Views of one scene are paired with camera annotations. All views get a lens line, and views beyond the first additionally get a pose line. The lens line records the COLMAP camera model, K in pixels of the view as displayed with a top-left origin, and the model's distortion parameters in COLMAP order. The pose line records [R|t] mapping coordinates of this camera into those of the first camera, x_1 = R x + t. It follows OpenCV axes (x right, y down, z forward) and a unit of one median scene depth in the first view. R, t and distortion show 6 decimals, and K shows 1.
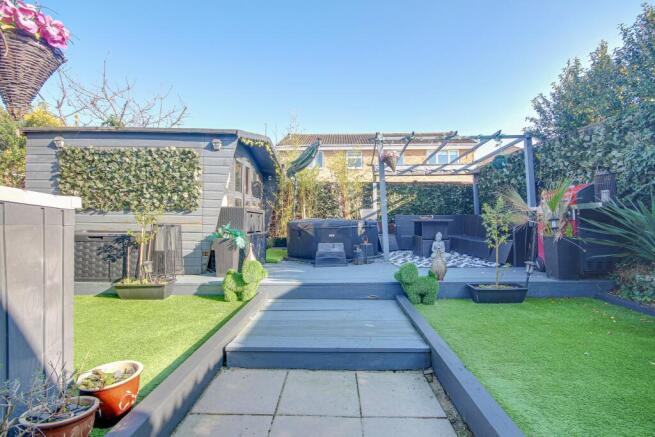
lens RADIAL K [[298.5, 0, 334.0], [0, 298.5, 219.1], [0, 0, 1]] dist [-0.000829, -0.000449]
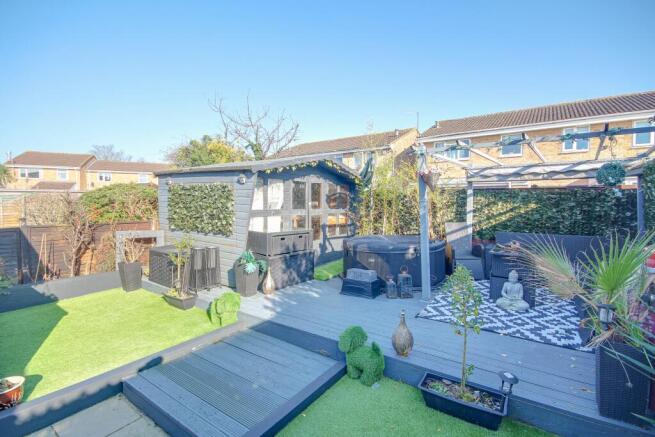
lens RADIAL K [[298.5, 0, 330.7], [0, 298.5, 216.5], [0, 0, 1]] dist [-0.000829, -0.000449]
pose [[0.839056, 0.030756, -0.543174, 0.312721], [-0.009996, 0.999104, 0.041132, -0.094691], [0.543953, -0.029082, 0.838612, 0.132919]]
